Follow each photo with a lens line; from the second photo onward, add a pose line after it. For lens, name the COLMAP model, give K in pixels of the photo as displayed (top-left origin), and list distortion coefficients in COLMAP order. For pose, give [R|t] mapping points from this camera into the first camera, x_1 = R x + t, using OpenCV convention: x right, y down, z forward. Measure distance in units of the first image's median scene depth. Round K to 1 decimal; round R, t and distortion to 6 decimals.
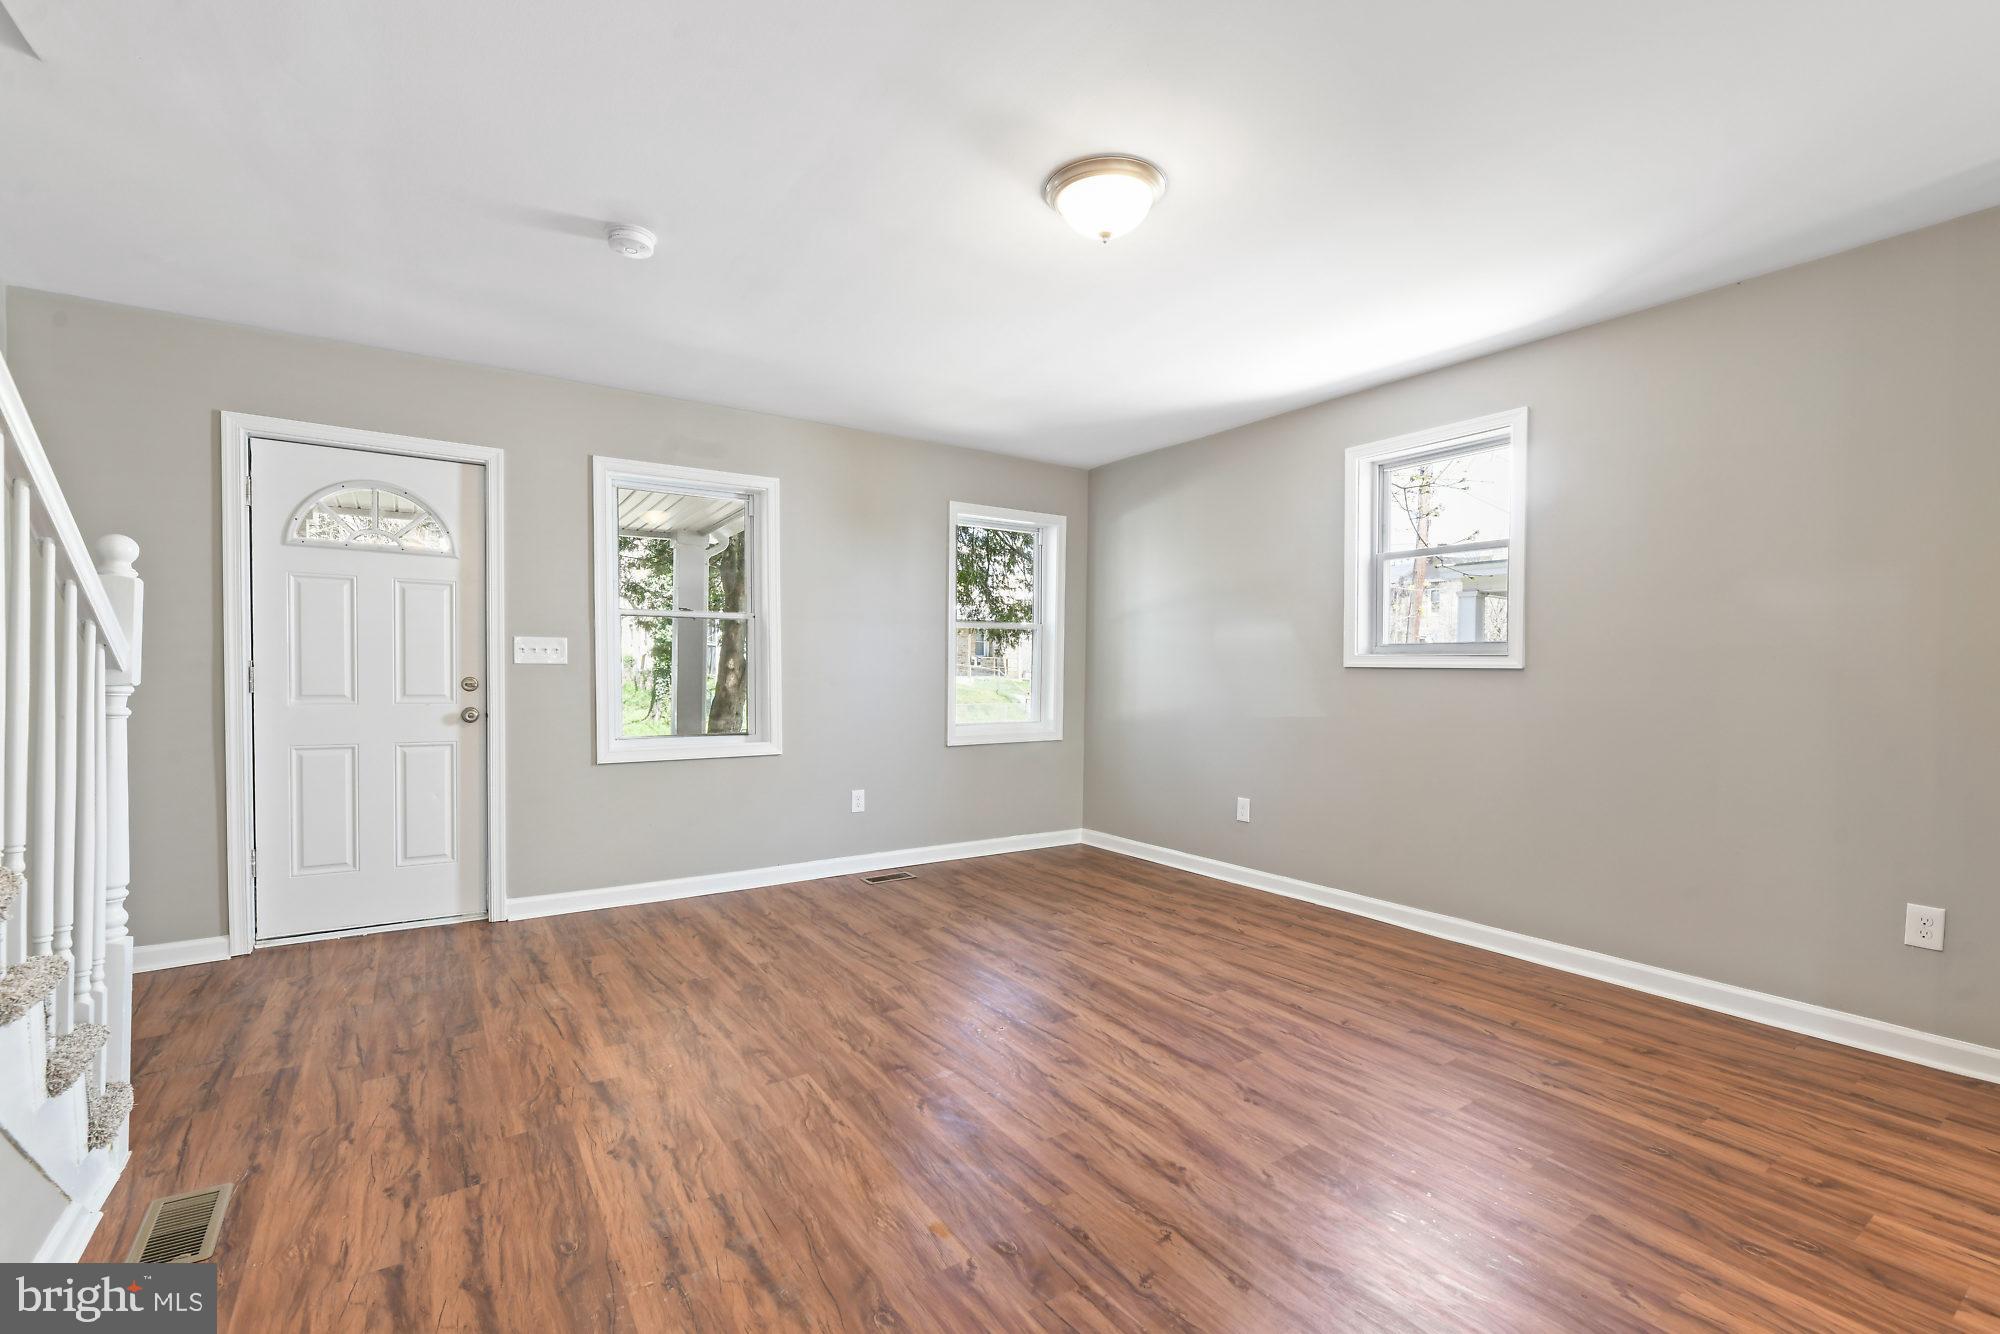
lens RADIAL K [[857.8, 0, 1010.8], [0, 857.8, 699.5], [0, 0, 1]] dist [0.001865, -0.003337]
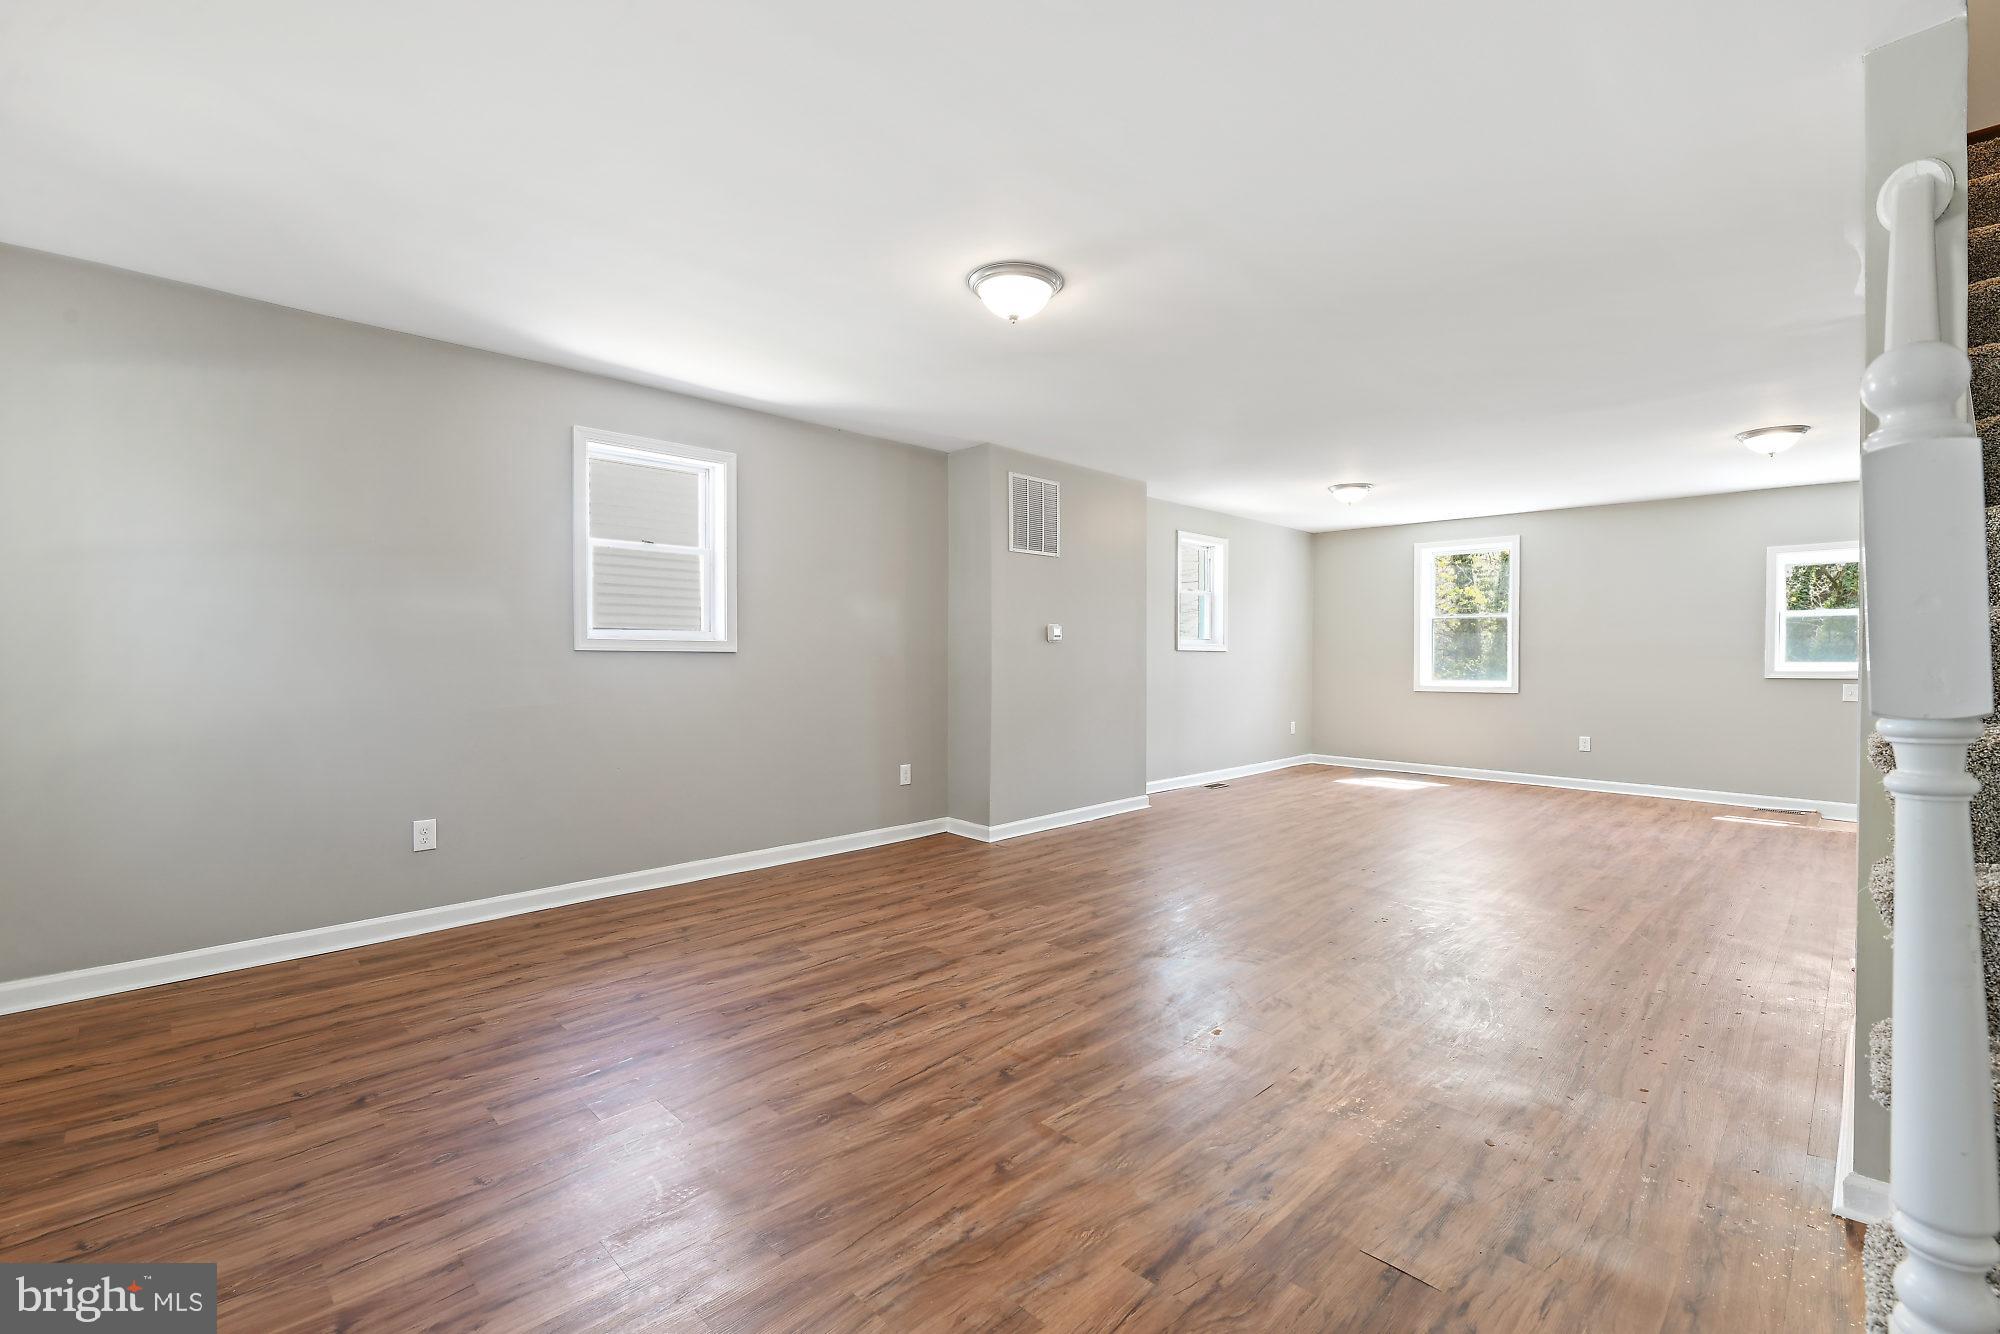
lens RADIAL K [[860.0, 0, 984.4], [0, 860.0, 665.9], [0, 0, 1]] dist [-0.001665, 0.000210]
pose [[-0.171690, -0.018528, 0.984977, -0.795597], [0.030325, 0.999250, 0.024083, -0.037015], [-0.984684, 0.034004, -0.170999, 0.877002]]
